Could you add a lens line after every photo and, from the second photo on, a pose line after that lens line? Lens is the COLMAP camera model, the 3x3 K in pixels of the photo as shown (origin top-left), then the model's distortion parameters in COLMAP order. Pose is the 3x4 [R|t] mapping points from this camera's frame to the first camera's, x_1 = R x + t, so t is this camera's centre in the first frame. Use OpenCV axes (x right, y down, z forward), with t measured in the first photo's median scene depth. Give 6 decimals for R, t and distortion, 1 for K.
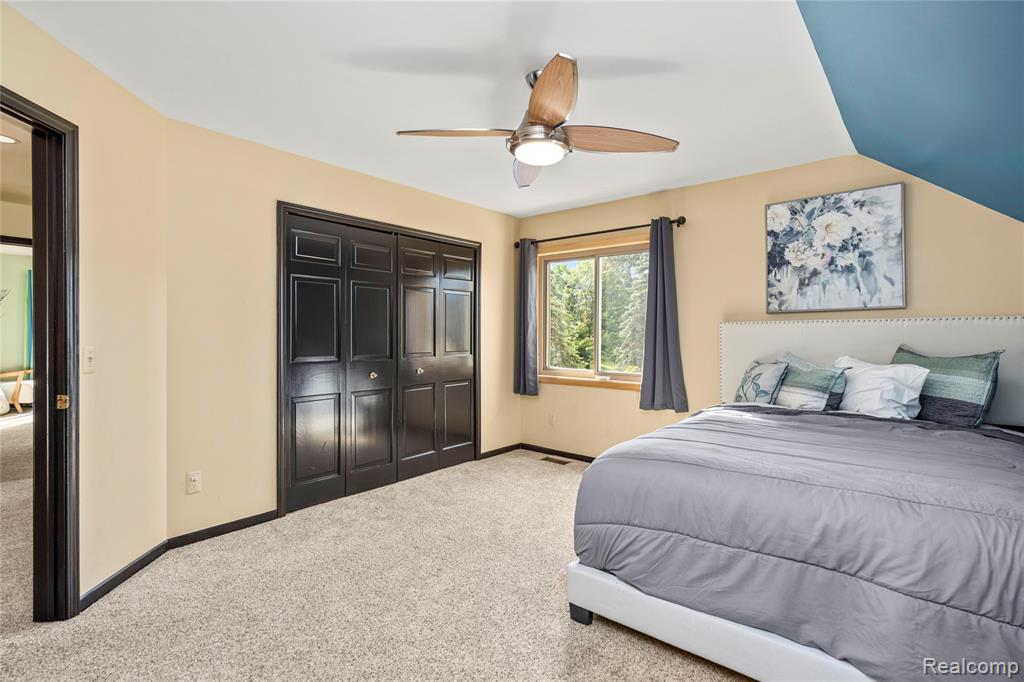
lens RADIAL K [[496.2, 0, 512.8], [0, 496.2, 332.2], [0, 0, 1]] dist [-0.003825, -0.001097]
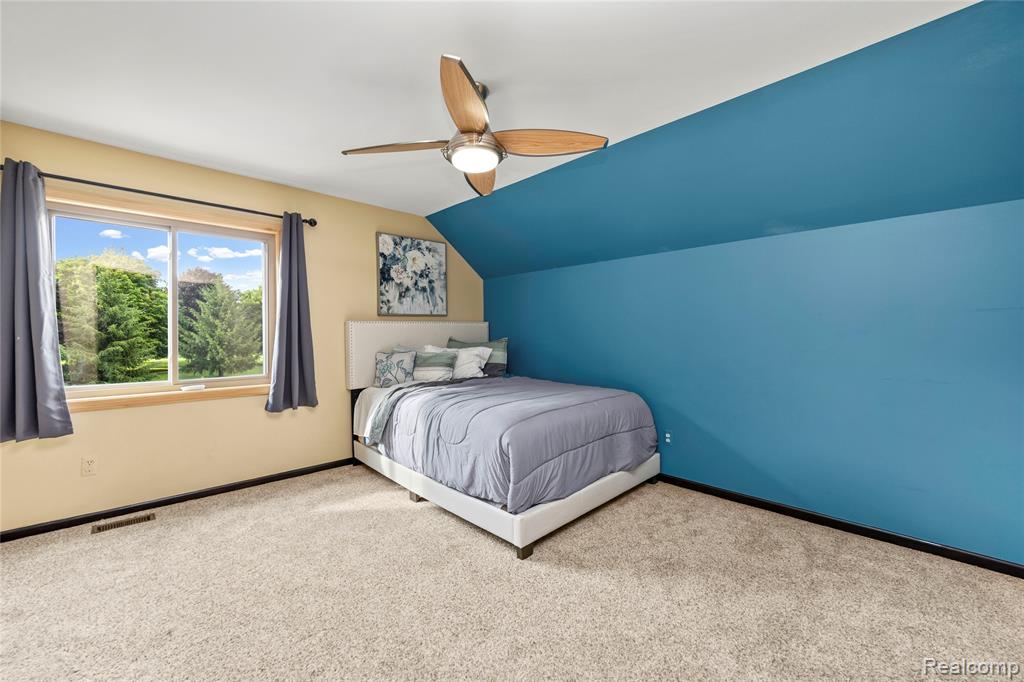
lens RADIAL K [[406.7, 0, 511.2], [0, 406.7, 332.1], [0, 0, 1]] dist [0.003264, 0.000340]
pose [[0.091072, 0.003383, 0.995839, -0.556122], [0.006226, 0.999973, -0.003967, 0.013478], [-0.995825, 0.006561, 0.091049, 0.590888]]
